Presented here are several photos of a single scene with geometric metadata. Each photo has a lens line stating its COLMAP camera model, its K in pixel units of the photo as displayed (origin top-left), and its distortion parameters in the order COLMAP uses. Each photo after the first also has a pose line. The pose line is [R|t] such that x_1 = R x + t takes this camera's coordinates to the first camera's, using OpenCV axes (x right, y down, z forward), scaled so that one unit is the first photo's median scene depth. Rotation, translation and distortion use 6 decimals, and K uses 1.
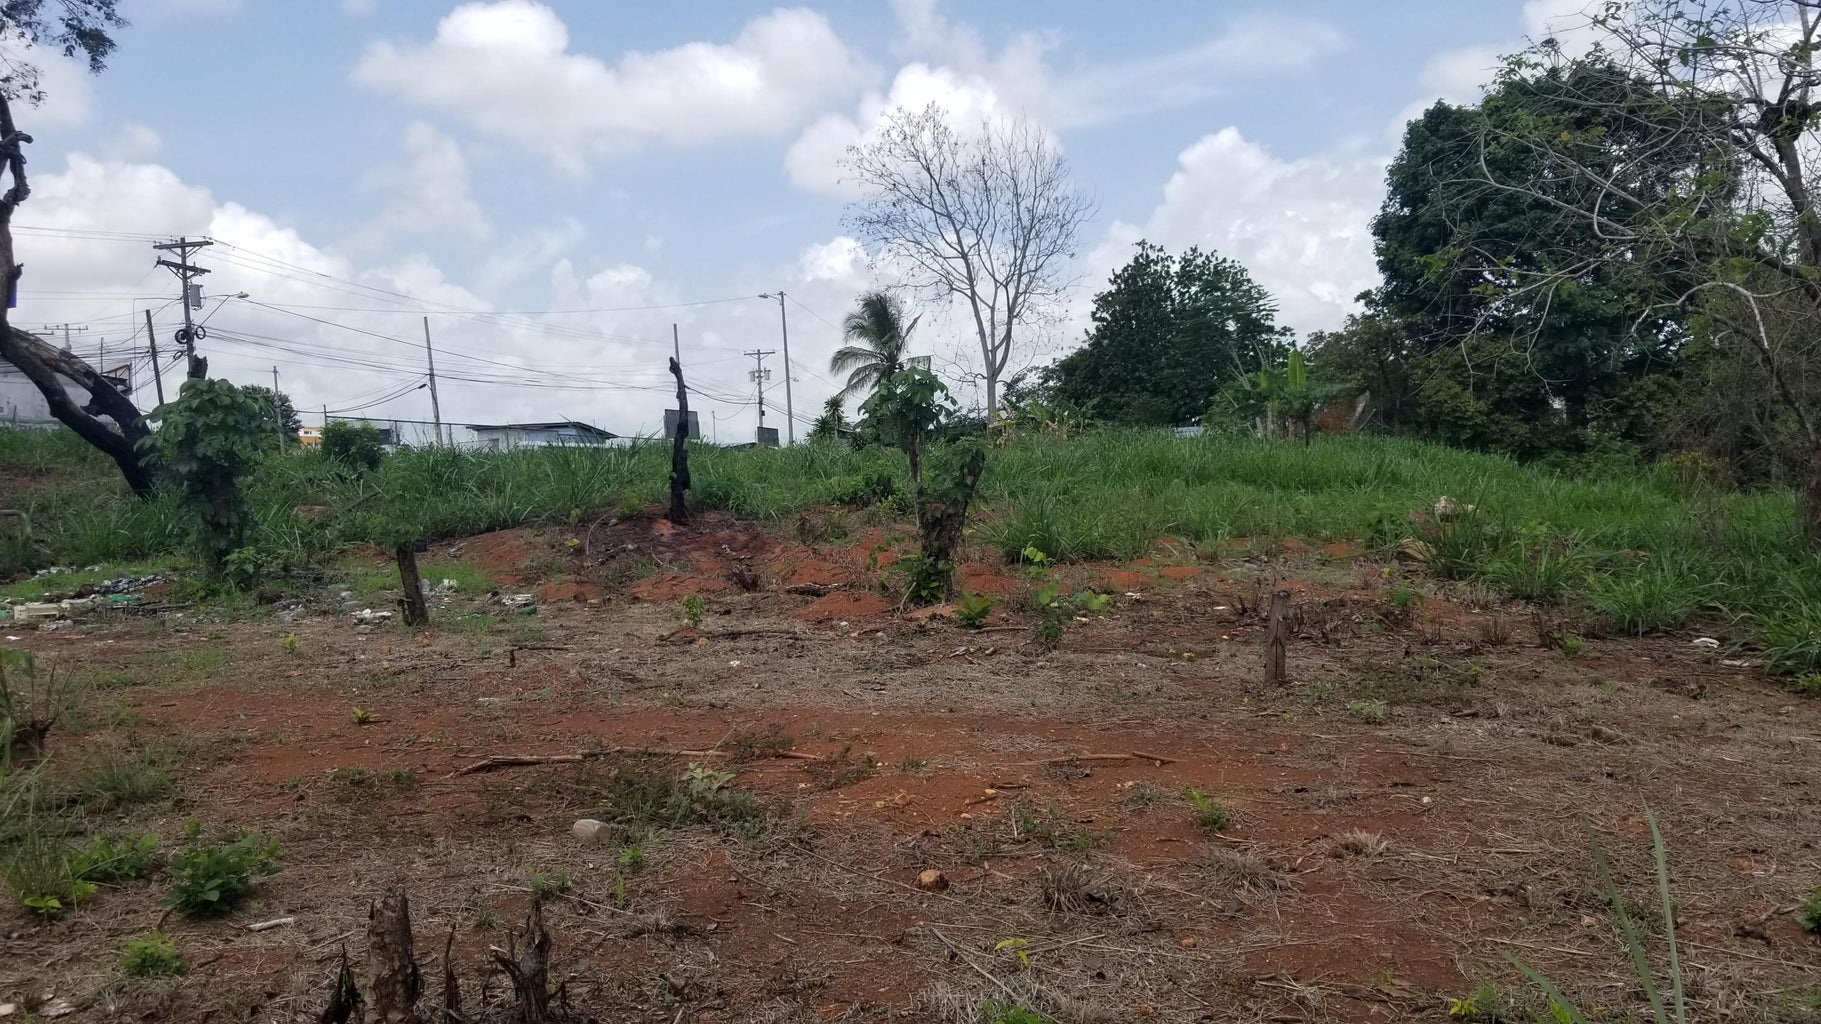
lens RADIAL K [[1583.5, 0, 910.5], [0, 1583.5, 512.0], [0, 0, 1]] dist [0.099796, -0.170095]
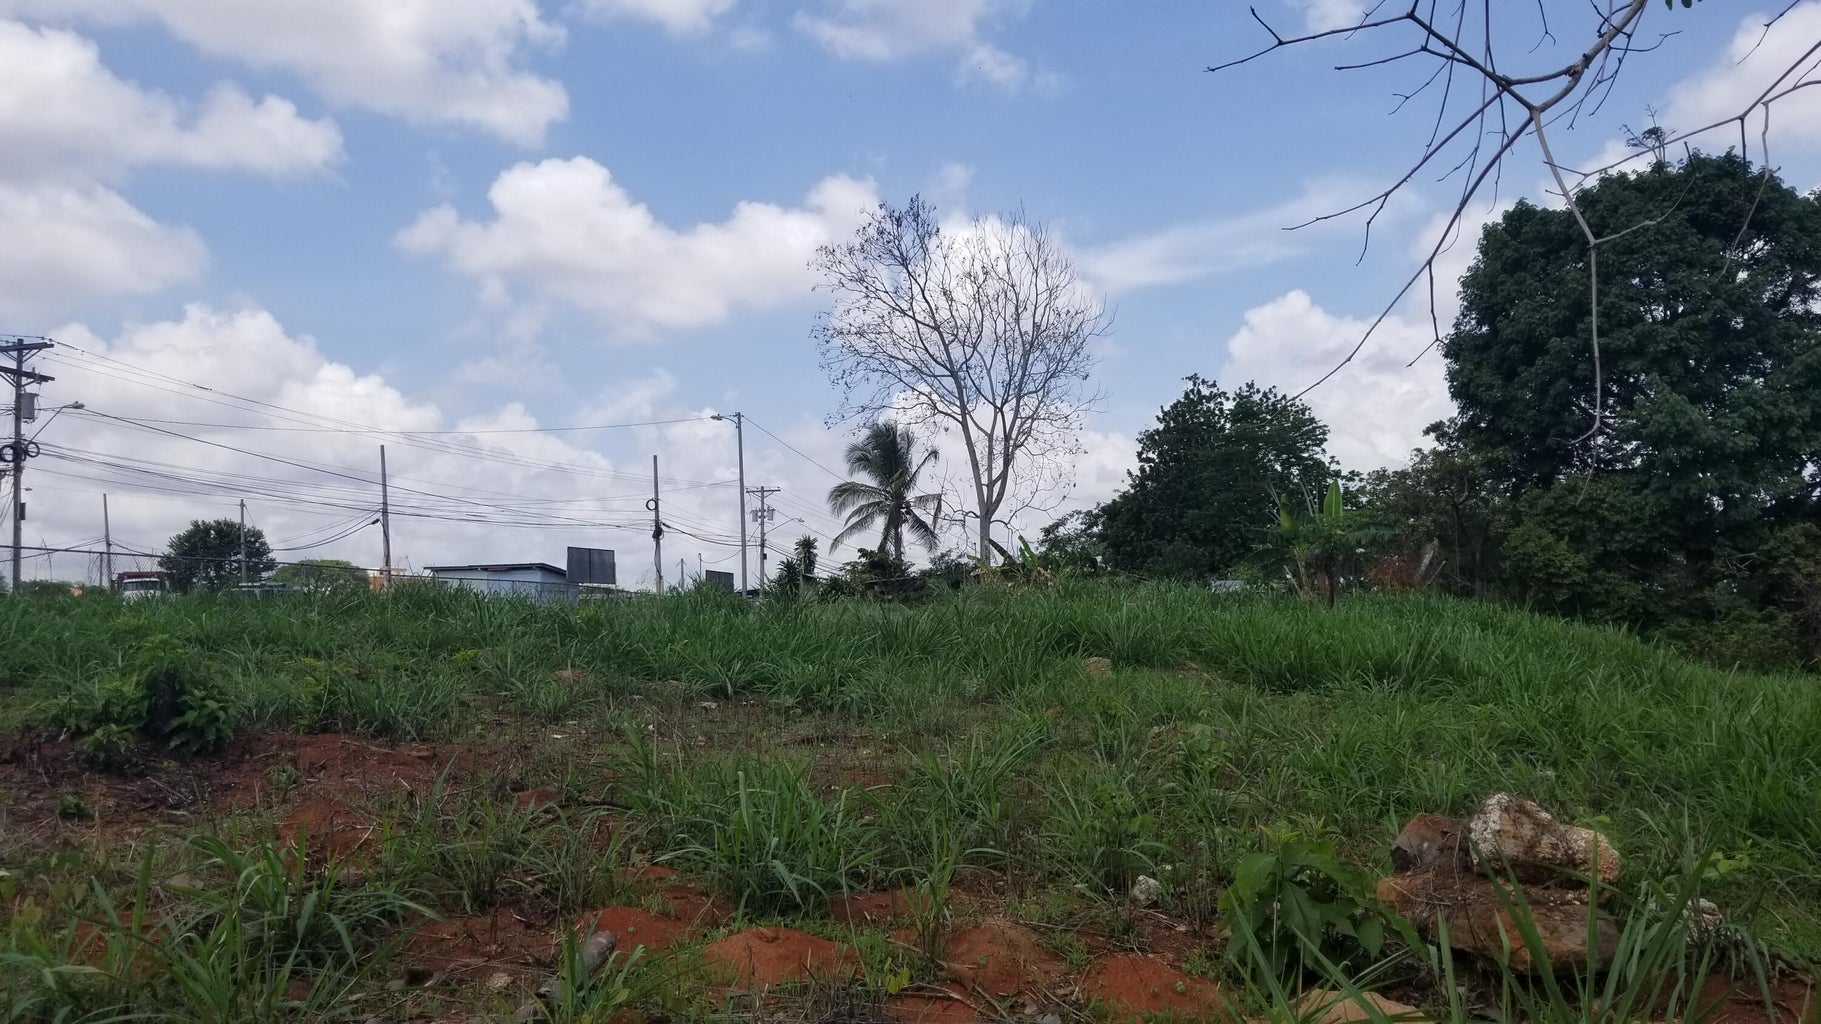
lens RADIAL K [[1583.5, 0, 910.5], [0, 1583.5, 512.0], [0, 0, 1]] dist [0.099796, -0.170095]
pose [[0.998560, 0.014396, -0.051687, 0.053122], [-0.019173, 0.995468, -0.093140, -0.007584], [0.050112, 0.093997, 0.994310, 0.154616]]
